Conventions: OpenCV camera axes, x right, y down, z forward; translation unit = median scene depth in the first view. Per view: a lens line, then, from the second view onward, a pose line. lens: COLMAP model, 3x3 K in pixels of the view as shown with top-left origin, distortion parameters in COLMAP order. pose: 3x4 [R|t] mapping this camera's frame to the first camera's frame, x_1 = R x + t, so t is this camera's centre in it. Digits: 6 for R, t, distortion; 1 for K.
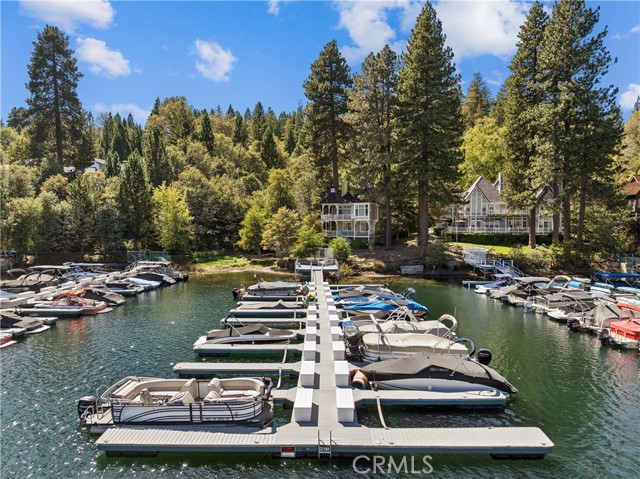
lens RADIAL K [[444.0, 0, 317.7], [0, 444.0, 261.0], [0, 0, 1]] dist [-0.030699, 0.000505]
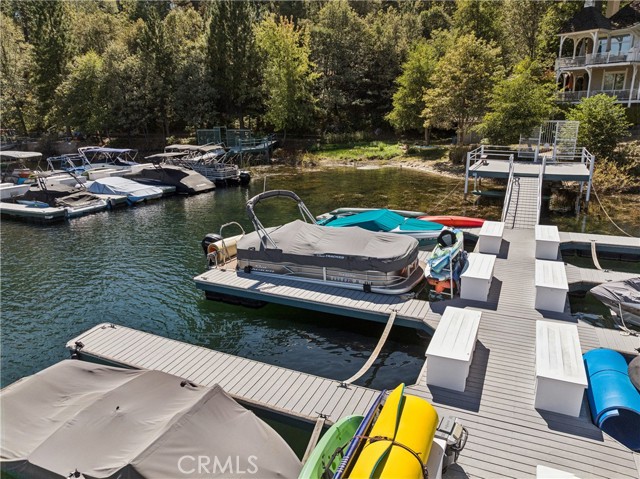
lens RADIAL K [[444.0, 0, 317.7], [0, 444.0, 261.0], [0, 0, 1]] dist [-0.030699, 0.000505]
pose [[0.897740, 0.124726, -0.422499, 0.004649], [-0.020113, 0.969686, 0.243524, 0.002859], [0.440065, -0.210124, 0.873035, 0.459959]]
